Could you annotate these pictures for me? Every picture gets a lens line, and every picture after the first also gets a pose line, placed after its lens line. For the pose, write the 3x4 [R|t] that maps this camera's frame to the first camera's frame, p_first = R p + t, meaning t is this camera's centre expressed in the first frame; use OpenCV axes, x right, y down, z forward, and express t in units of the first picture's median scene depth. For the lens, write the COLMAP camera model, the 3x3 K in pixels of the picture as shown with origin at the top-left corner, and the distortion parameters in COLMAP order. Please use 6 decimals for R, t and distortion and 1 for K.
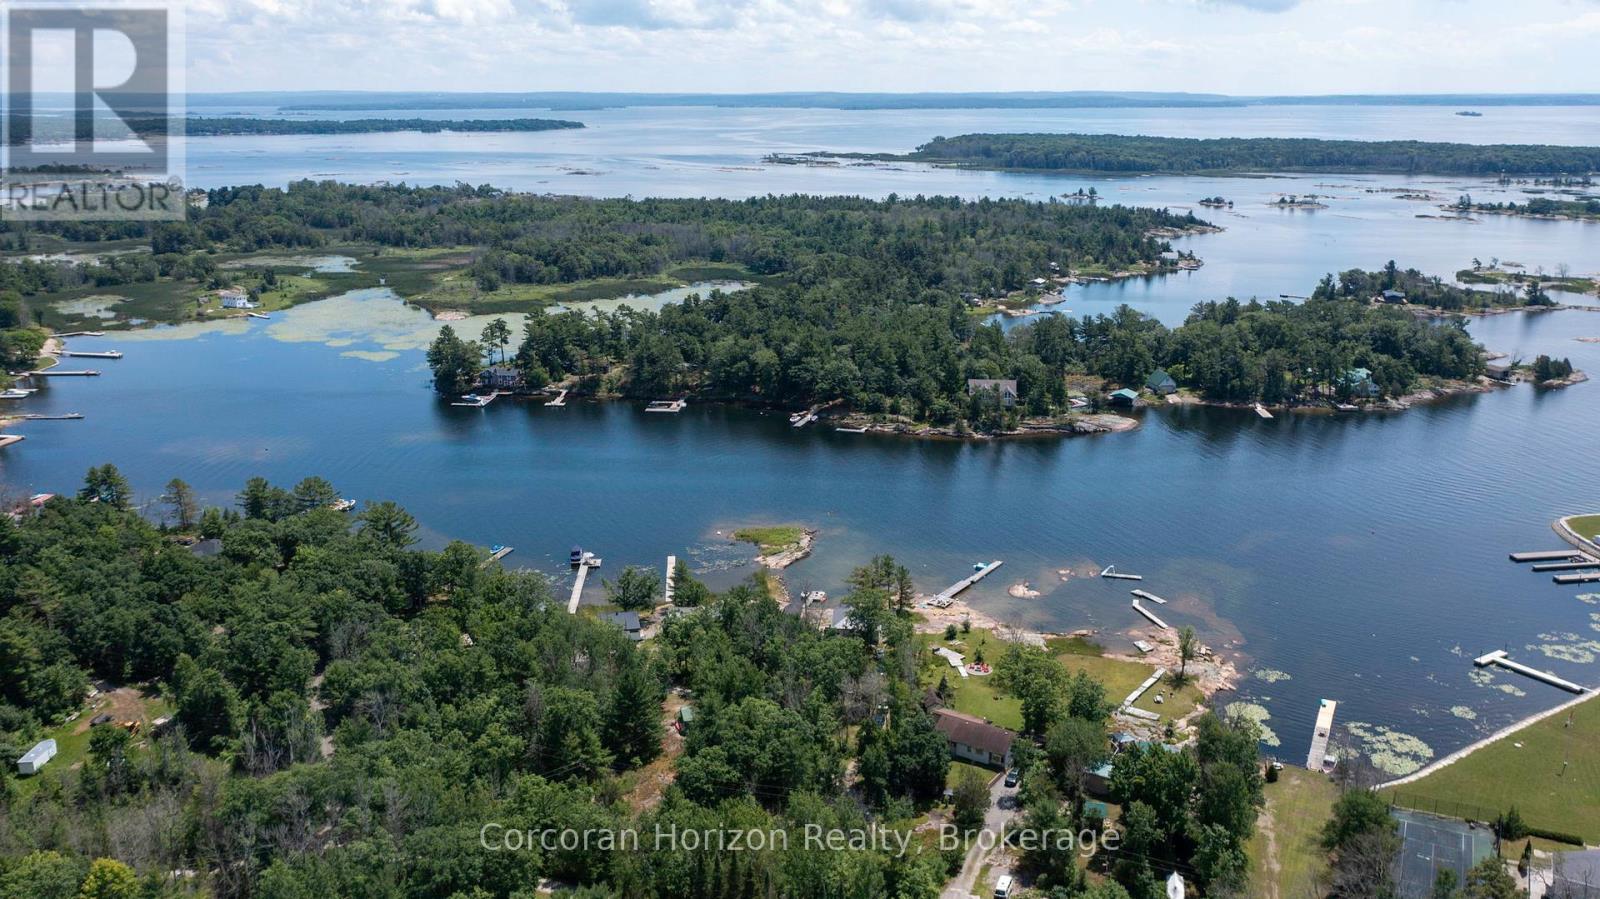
lens RADIAL K [[1260.0, 0, 800.0], [0, 1260.0, 449.5], [0, 0, 1]] dist [0.003508, 0.000205]
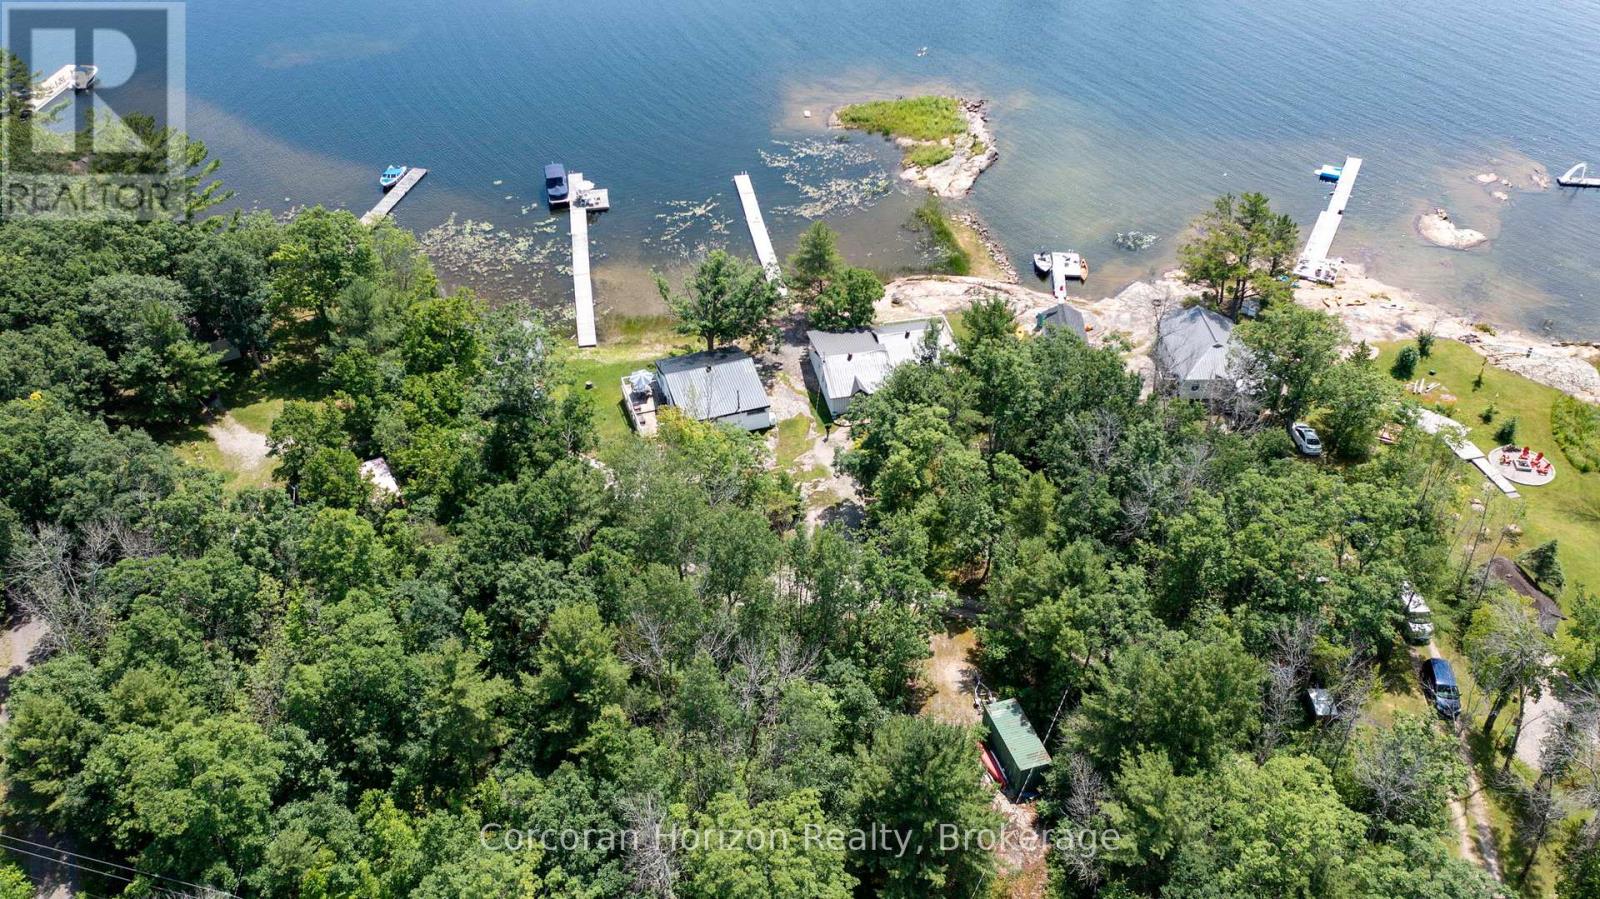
lens RADIAL K [[1260.0, 0, 800.0], [0, 1260.0, 449.5], [0, 0, 1]] dist [0.003508, 0.000205]
pose [[0.995034, -0.062956, 0.077099, -0.129782], [0.026853, 0.915635, 0.401114, -0.020035], [-0.095847, -0.397051, 0.912778, 0.499350]]
